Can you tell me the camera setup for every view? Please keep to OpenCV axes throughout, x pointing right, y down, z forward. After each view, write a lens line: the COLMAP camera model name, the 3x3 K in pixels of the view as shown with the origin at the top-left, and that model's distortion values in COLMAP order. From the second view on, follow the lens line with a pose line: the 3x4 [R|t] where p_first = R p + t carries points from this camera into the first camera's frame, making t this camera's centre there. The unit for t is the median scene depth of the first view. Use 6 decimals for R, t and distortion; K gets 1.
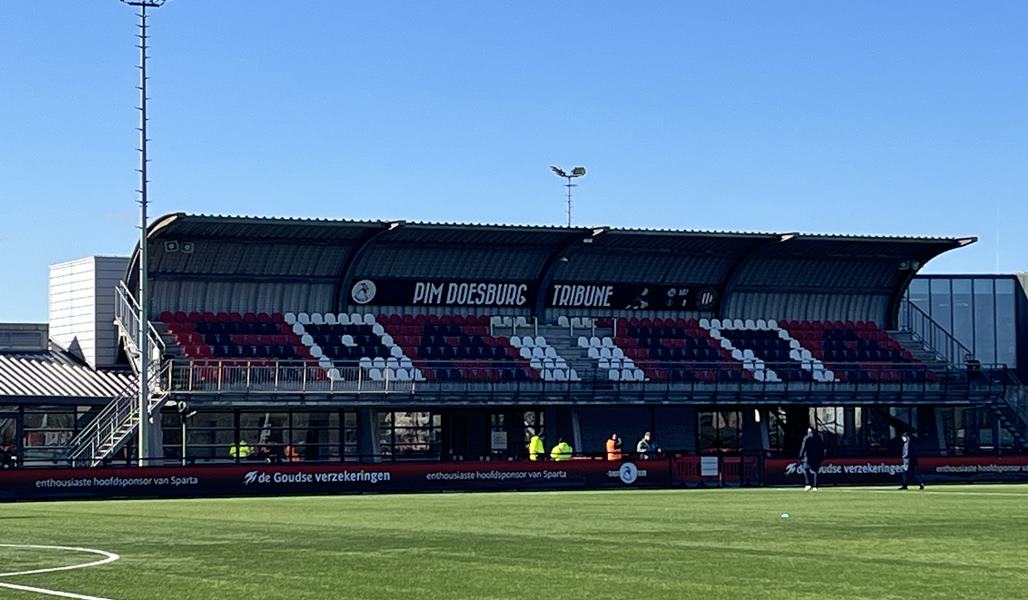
lens RADIAL K [[2664.2, 0, 559.8], [0, 2664.2, 273.8], [0, 0, 1]] dist [0.084198, 0.000000]
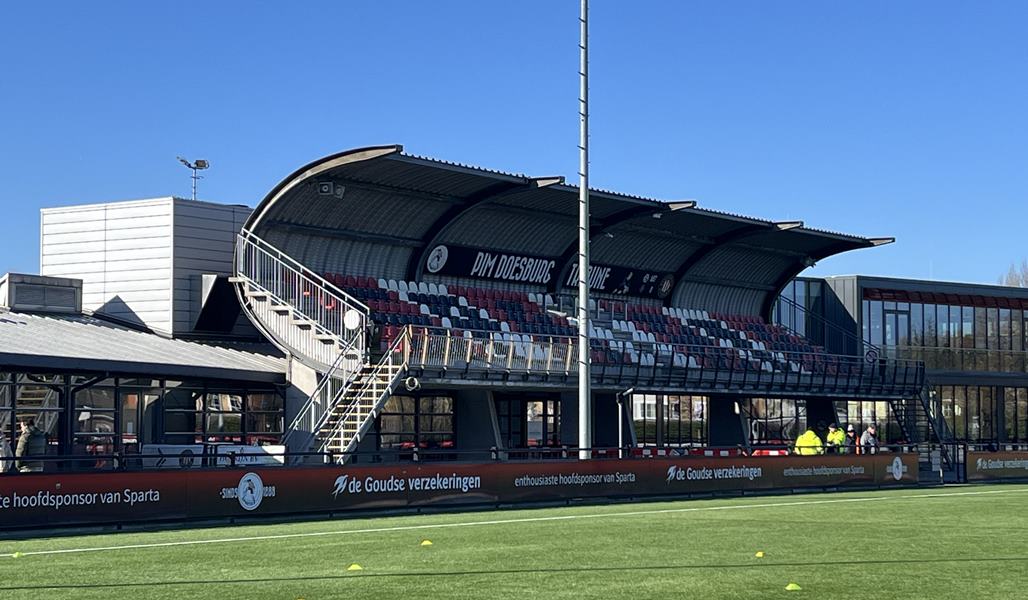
lens RADIAL K [[2017.2, 0, 517.1], [0, 2017.2, 300.0], [0, 0, 1]] dist [0.137402, 0.000000]
pose [[0.885412, 0.039852, 0.463096, -0.357138], [-0.037563, 0.999194, -0.014167, 0.028622], [-0.463288, -0.004851, 0.886195, 0.399826]]
